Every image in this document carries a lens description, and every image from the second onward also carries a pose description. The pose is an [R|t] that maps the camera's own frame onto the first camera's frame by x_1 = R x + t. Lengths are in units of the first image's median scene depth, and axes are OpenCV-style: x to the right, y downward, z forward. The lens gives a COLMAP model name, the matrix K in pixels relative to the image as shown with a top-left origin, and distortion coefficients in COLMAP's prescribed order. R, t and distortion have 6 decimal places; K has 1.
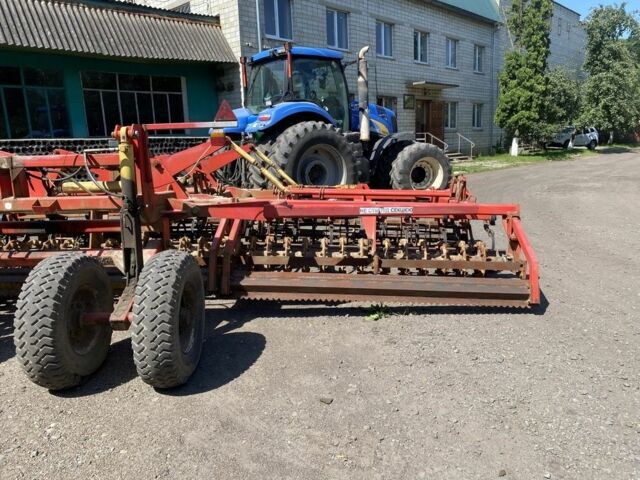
lens RADIAL K [[483.2, 0, 320.0], [0, 483.2, 240.0], [0, 0, 1]] dist [0.014268, -0.006248]
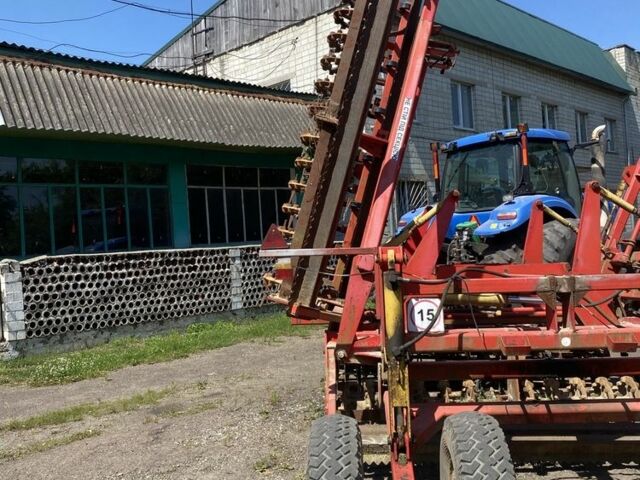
lens RADIAL K [[639.8, 0, 320.0], [0, 639.8, 264.9], [0, 0, 1]] dist [0.026488, -0.001198]
pose [[0.999601, -0.023686, -0.015414, -0.267957], [0.020809, 0.985972, -0.165611, -0.007800], [0.019121, 0.165224, 0.986071, -0.005320]]
